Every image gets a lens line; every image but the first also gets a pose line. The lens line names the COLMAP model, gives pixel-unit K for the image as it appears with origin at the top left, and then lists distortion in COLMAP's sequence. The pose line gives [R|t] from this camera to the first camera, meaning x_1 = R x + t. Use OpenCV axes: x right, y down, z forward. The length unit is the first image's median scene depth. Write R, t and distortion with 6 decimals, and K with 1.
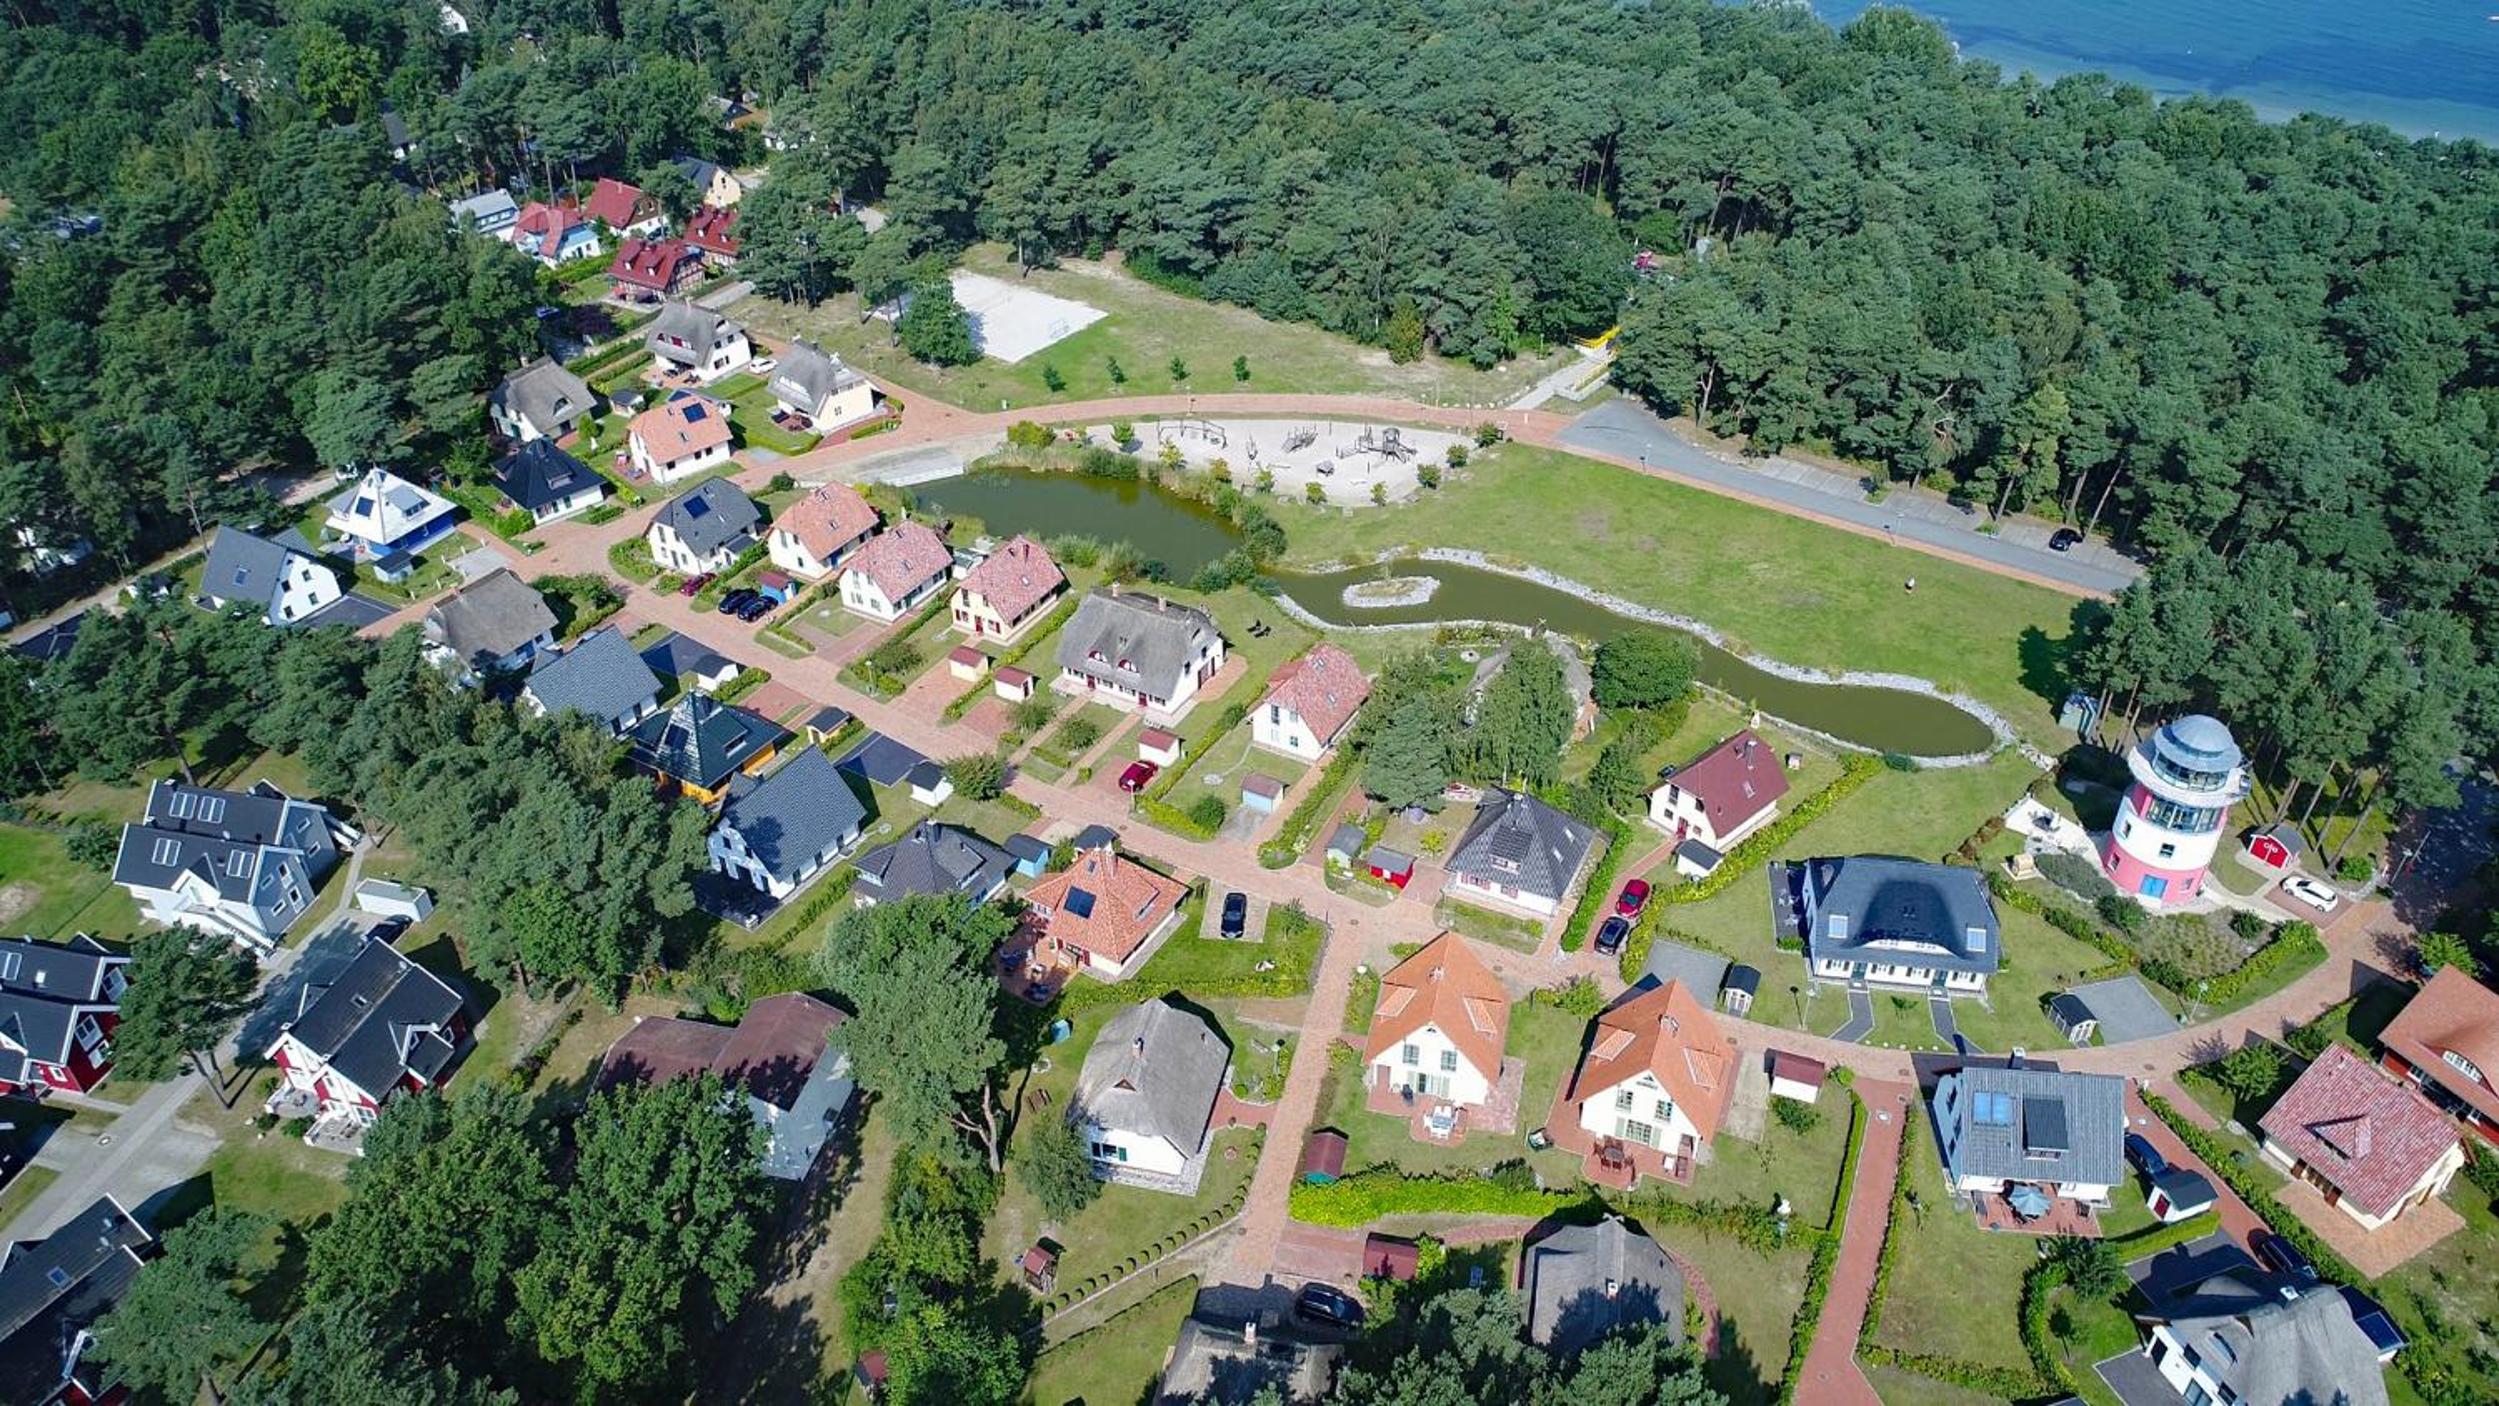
lens RADIAL K [[1824.2, 0, 1251.3], [0, 1824.2, 708.4], [0, 0, 1]] dist [0.004176, -0.002525]
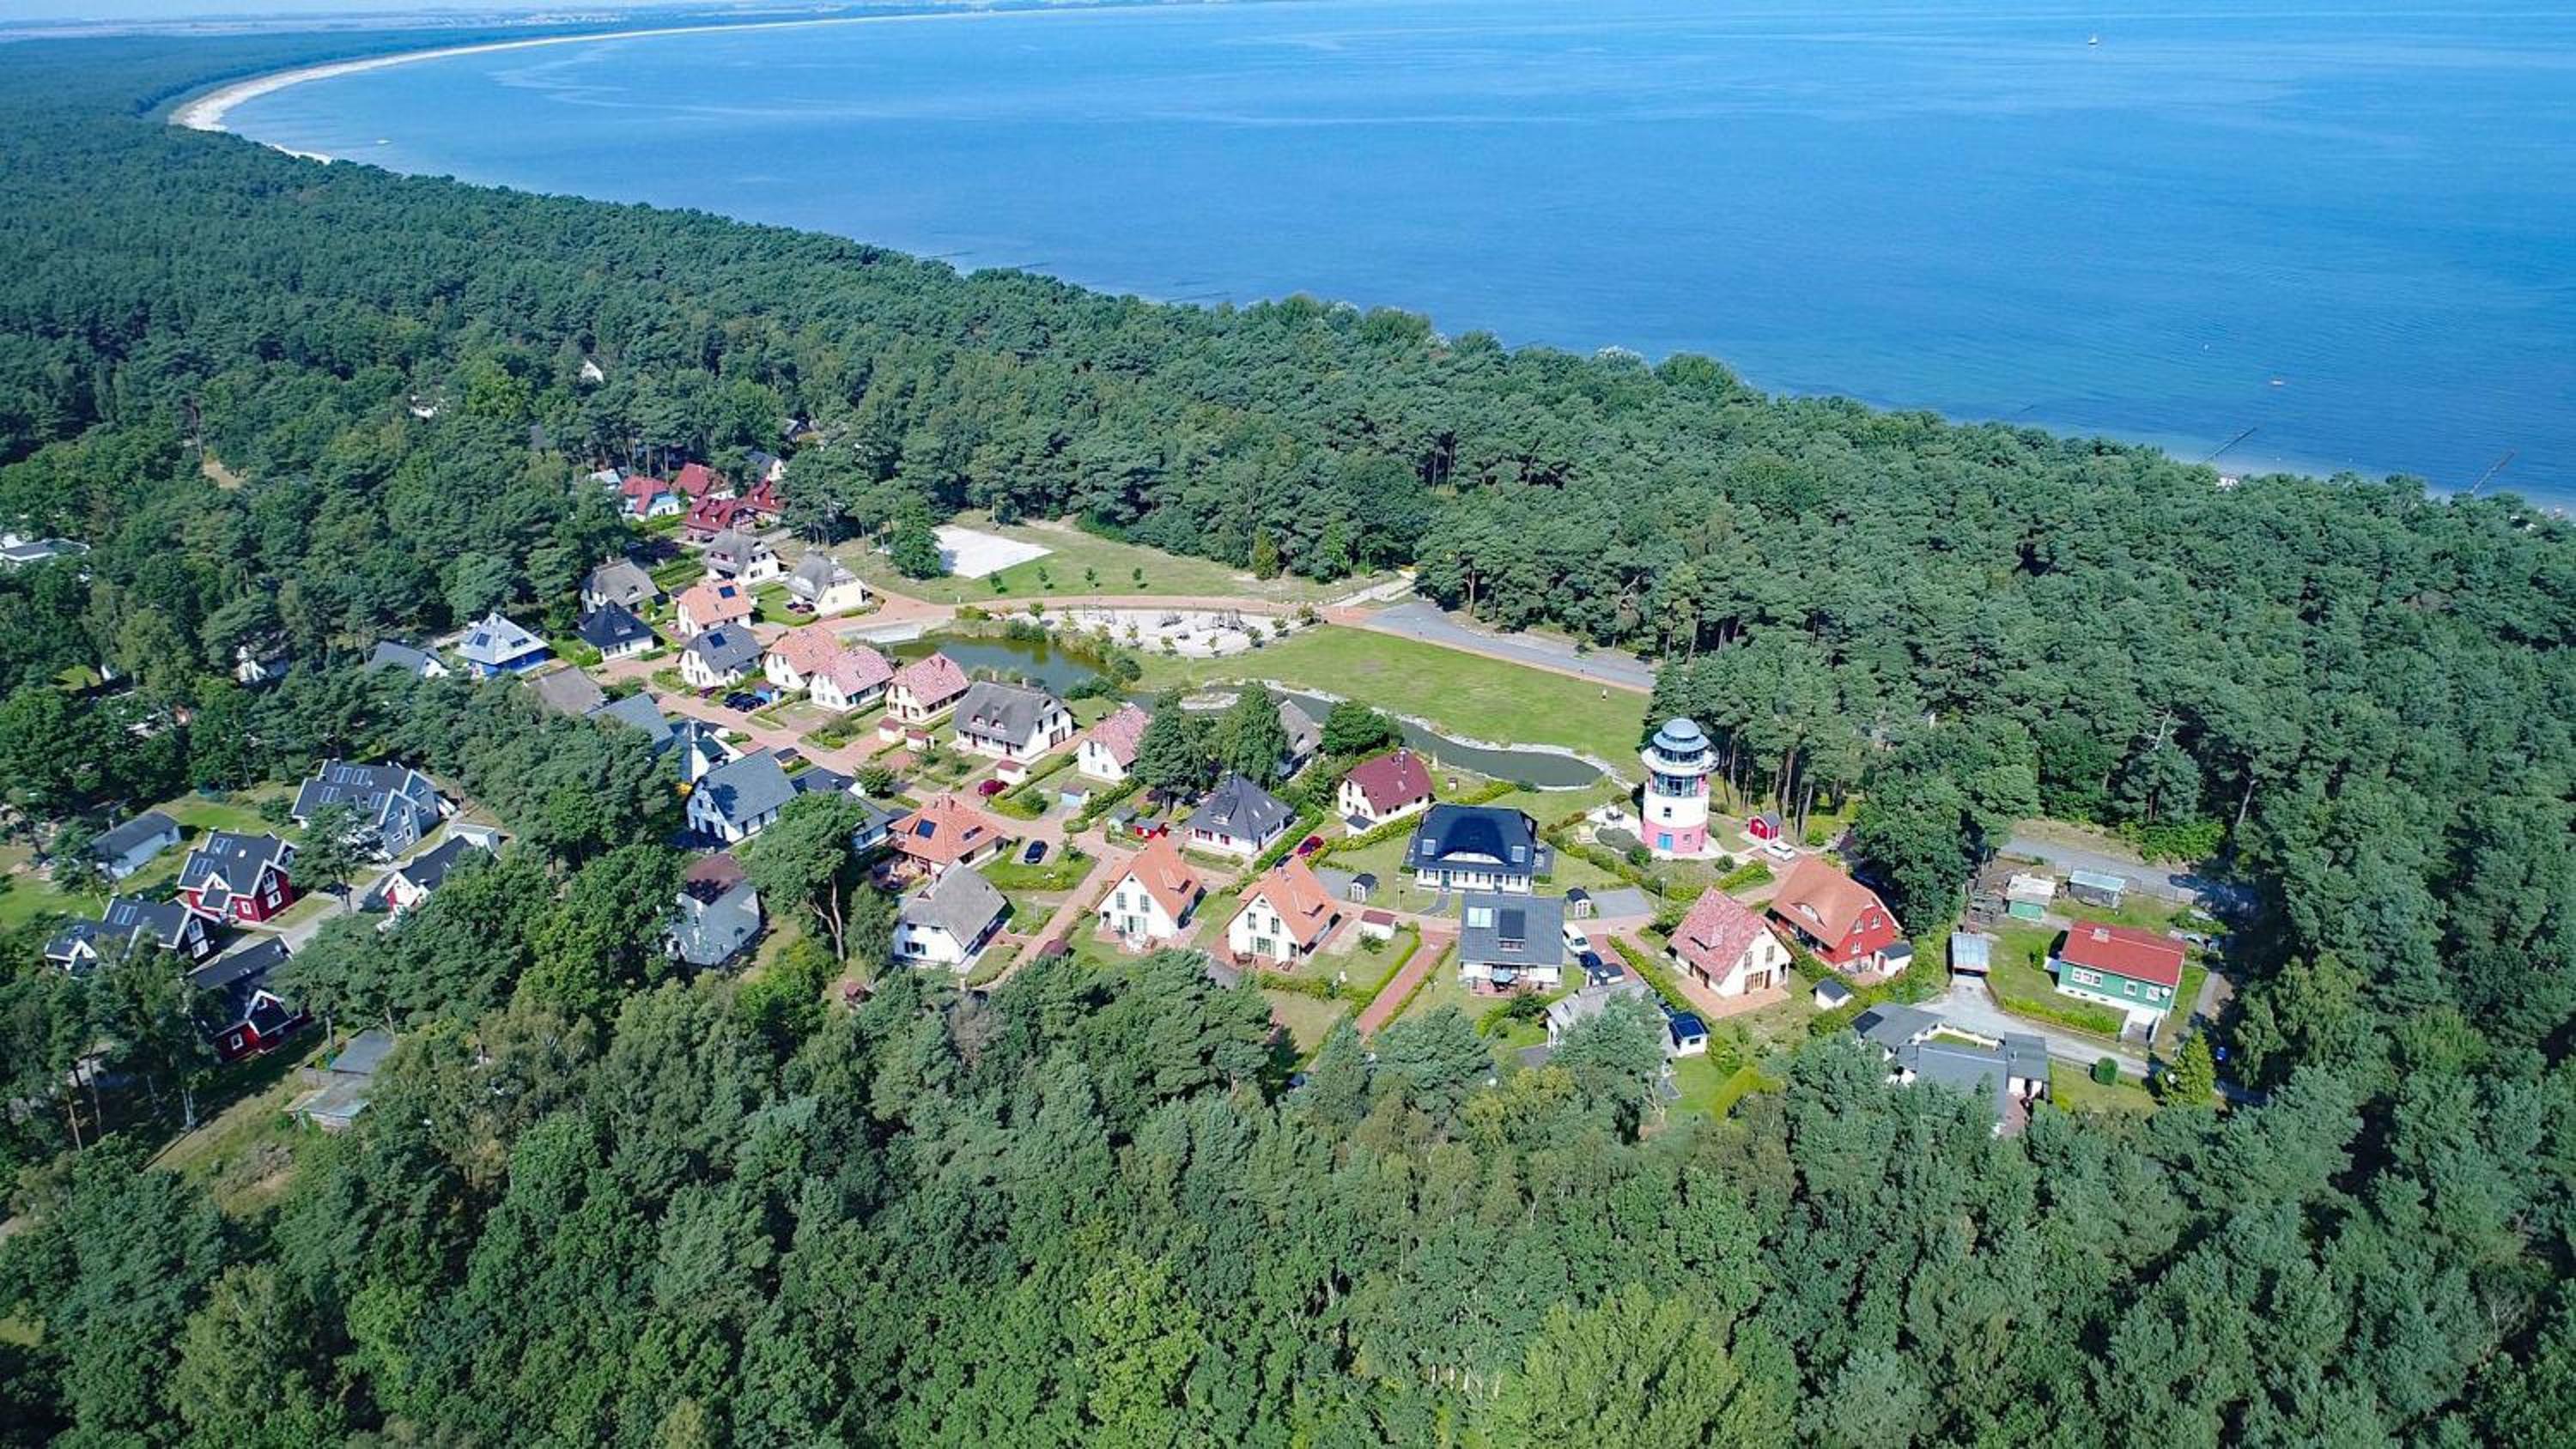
lens RADIAL K [[1880.1, 0, 1284.8], [0, 1880.1, 722.9], [0, 0, 1]] dist [0.004176, -0.002525]
pose [[0.998917, 0.015369, -0.043912, 0.181988], [-0.024783, 0.974581, -0.222662, 0.245239], [0.039374, 0.223509, 0.973906, -0.345832]]
